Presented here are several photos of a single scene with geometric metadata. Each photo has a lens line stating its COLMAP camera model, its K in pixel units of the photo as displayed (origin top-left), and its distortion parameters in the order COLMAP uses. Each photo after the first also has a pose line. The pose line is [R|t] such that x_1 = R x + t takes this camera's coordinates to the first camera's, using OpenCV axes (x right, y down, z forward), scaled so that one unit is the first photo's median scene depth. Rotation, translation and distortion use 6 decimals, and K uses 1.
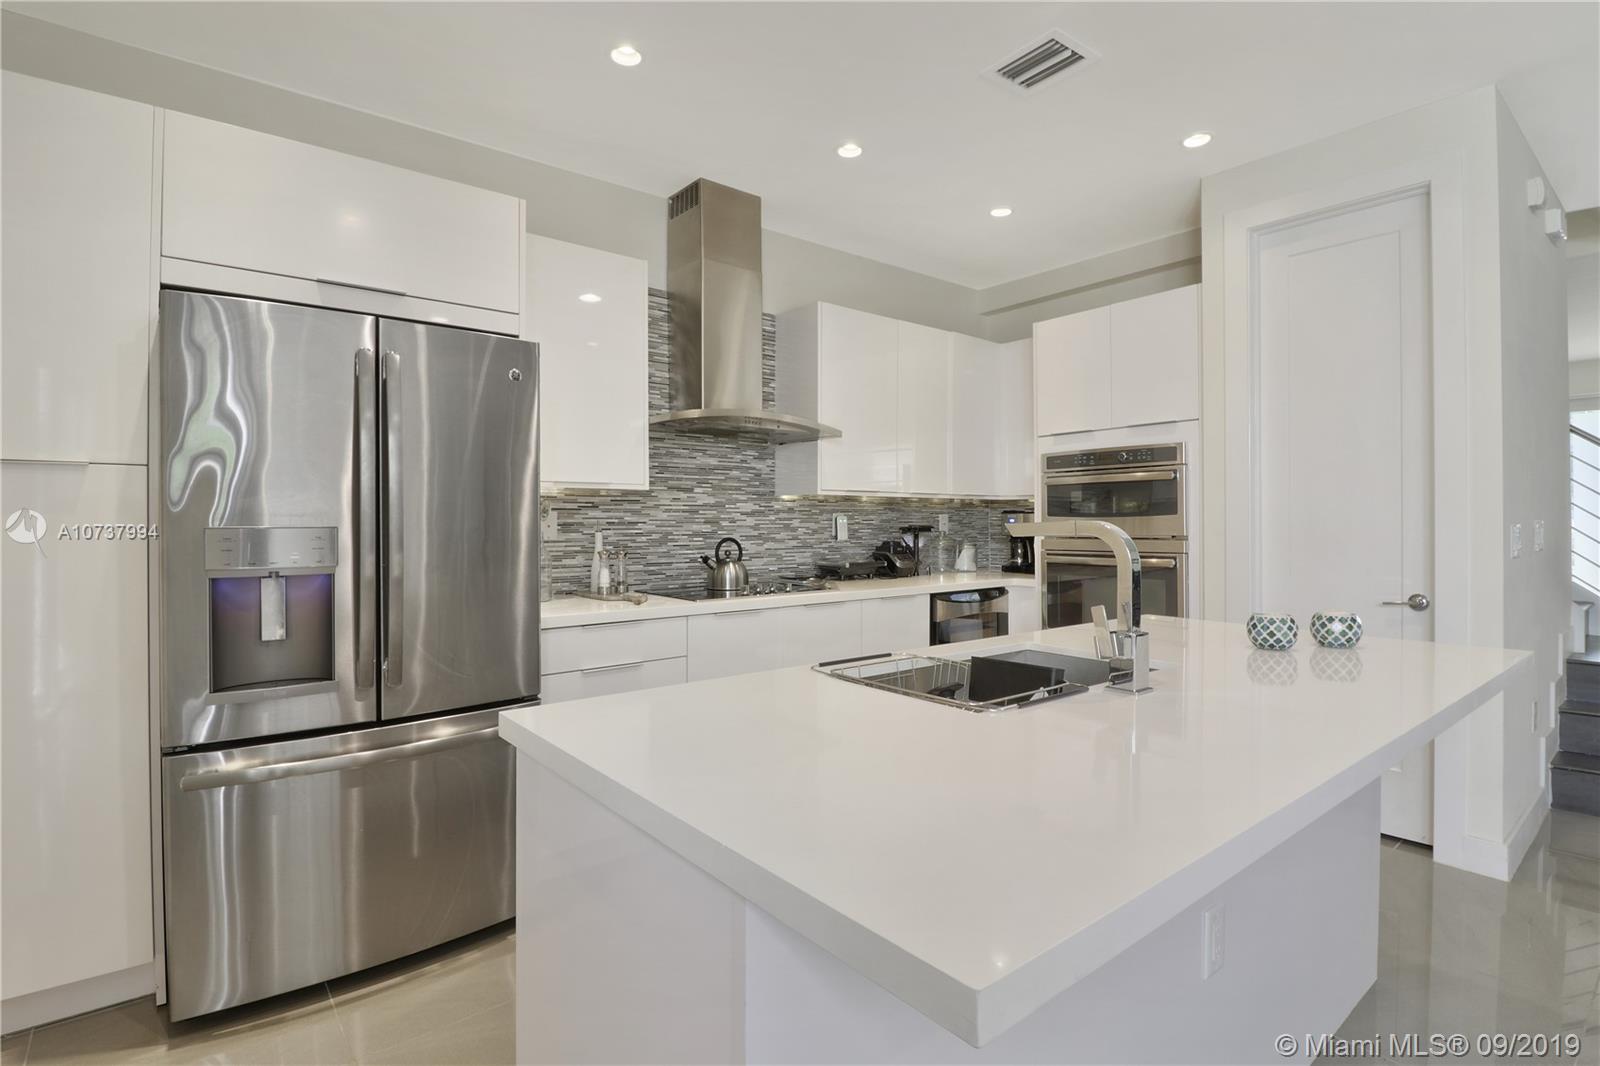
lens RADIAL K [[770.3, 0, 795.3], [0, 770.3, 522.1], [0, 0, 1]] dist [0.001484, -0.002224]
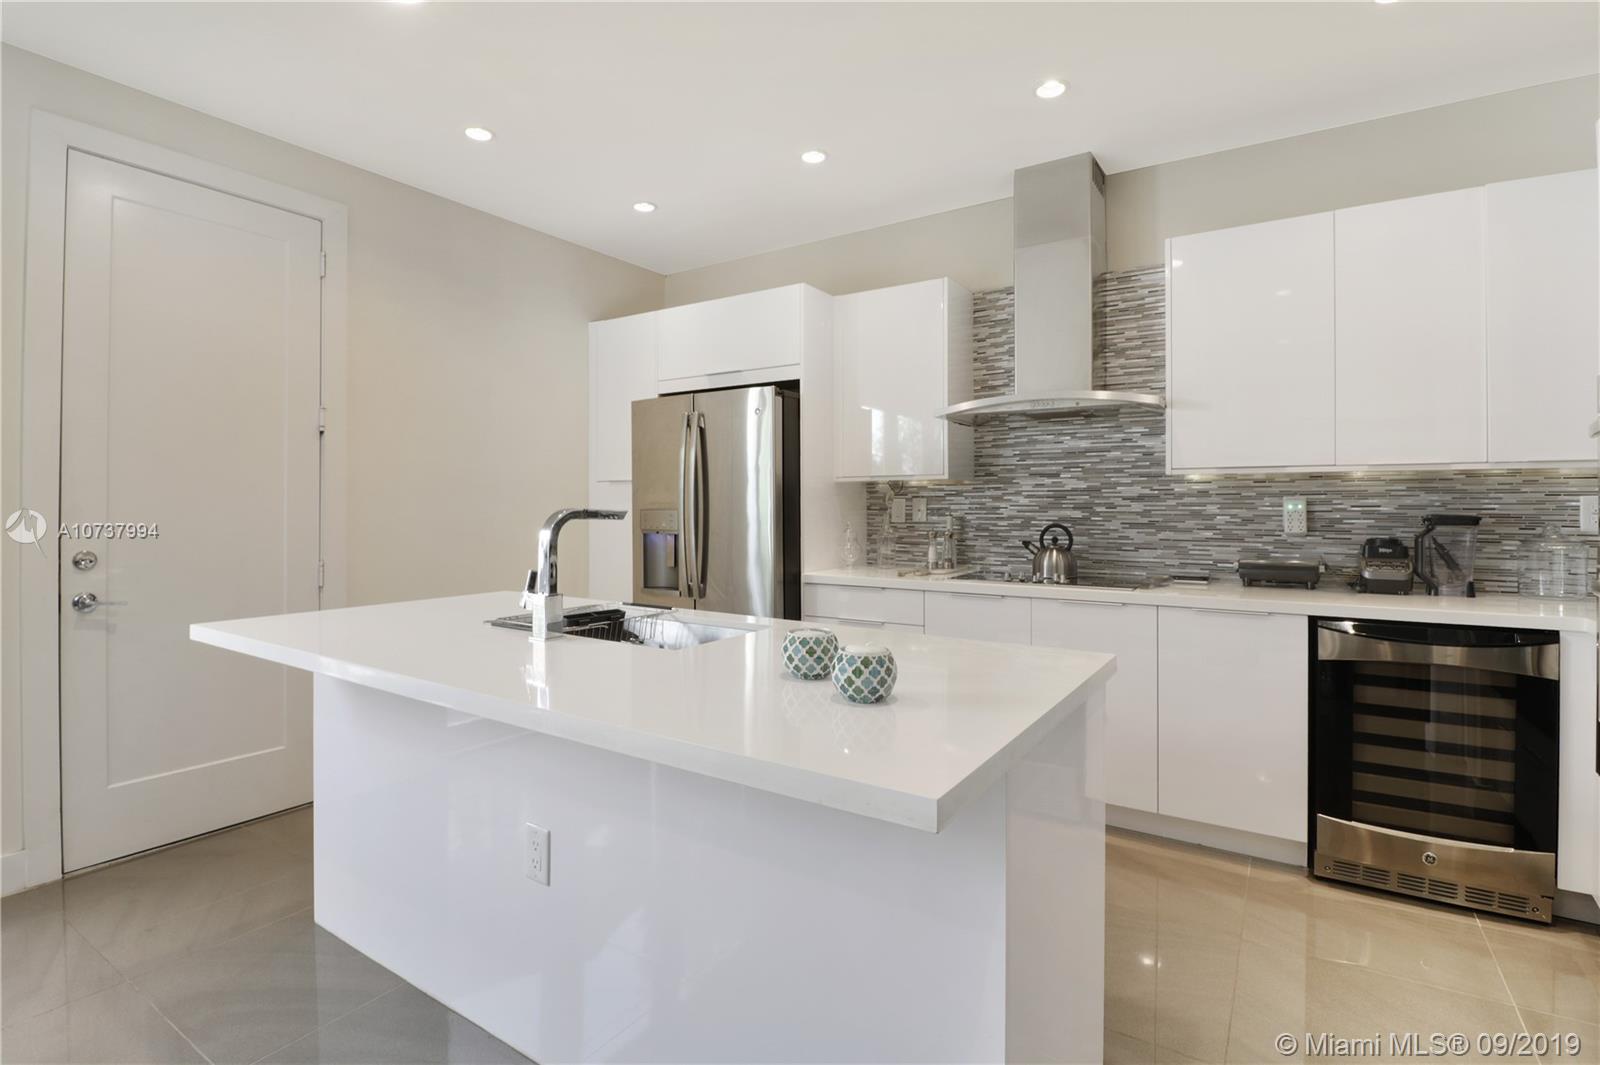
lens RADIAL K [[770.3, 0, 820.7], [0, 770.3, 502.9], [0, 0, 1]] dist [0.001484, -0.002224]
pose [[0.311919, -0.000917, -0.950108, 0.701096], [-0.001330, 0.999998, -0.001402, -0.004221], [0.950108, 0.001701, 0.311917, 0.397815]]
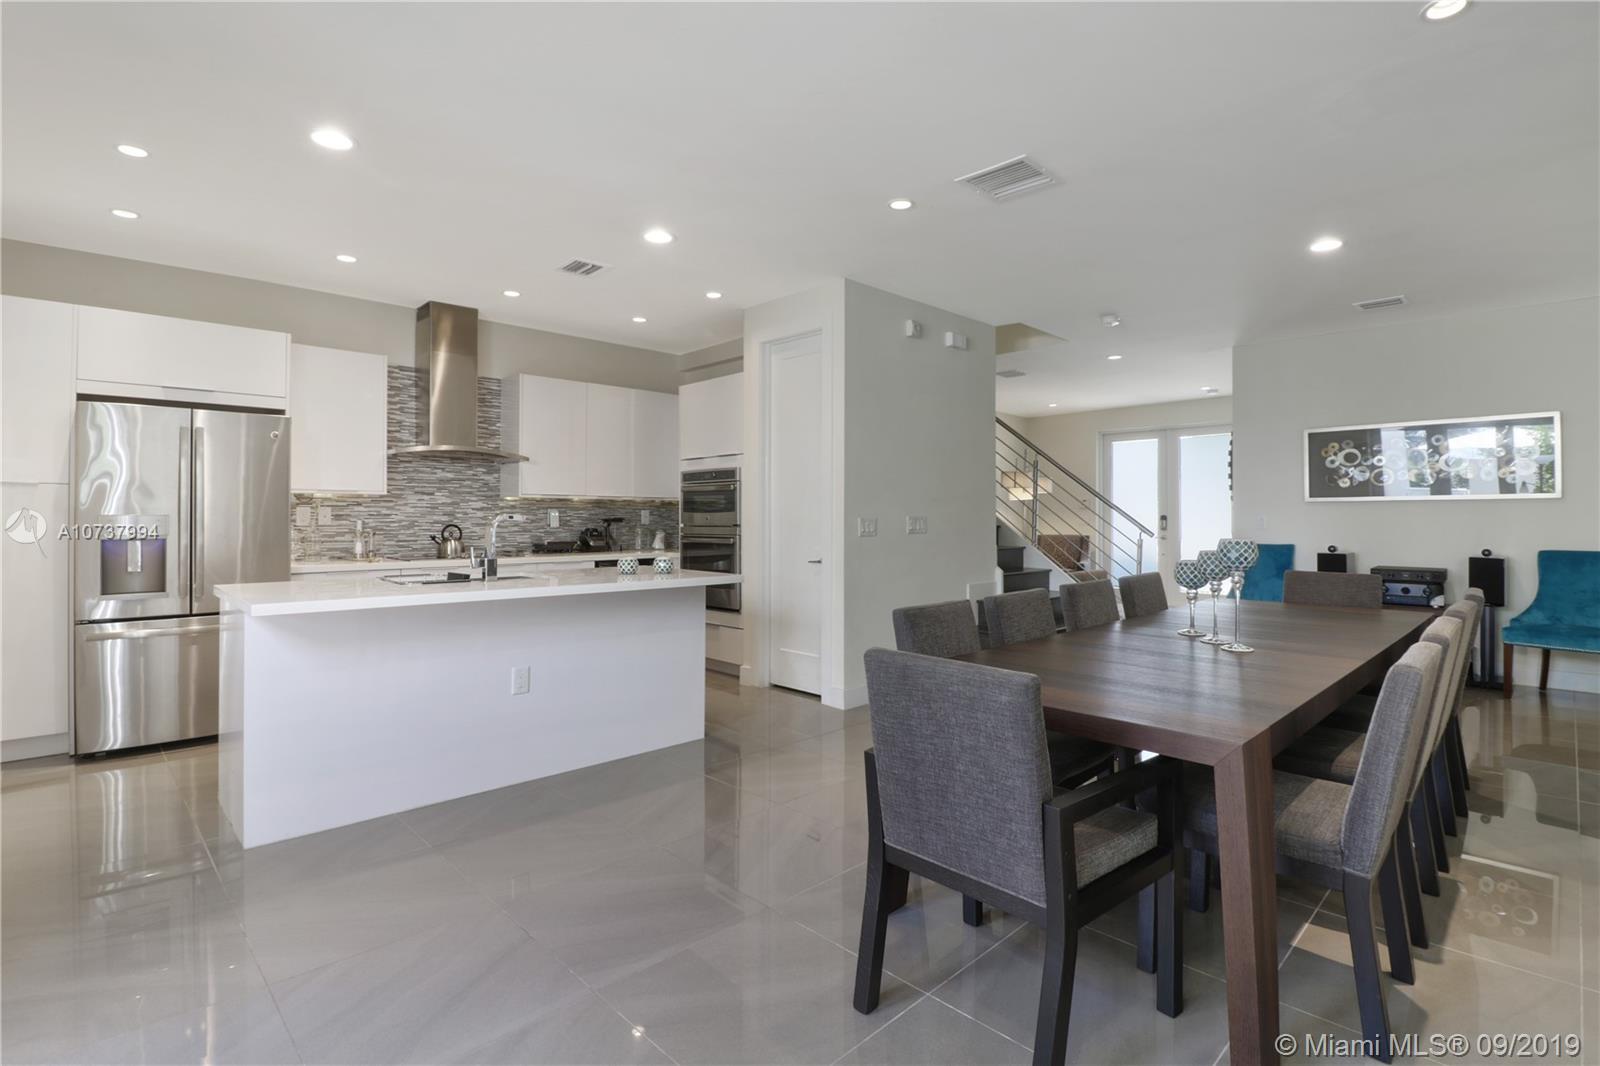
lens RADIAL K [[770.3, 0, 791.9], [0, 770.3, 508.8], [0, 0, 1]] dist [0.001484, -0.002224]
pose [[0.997355, 0.005857, 0.072444, 0.471464], [-0.005029, 0.999920, -0.011601, 0.002893], [-0.072506, 0.011205, 0.997305, -0.600423]]
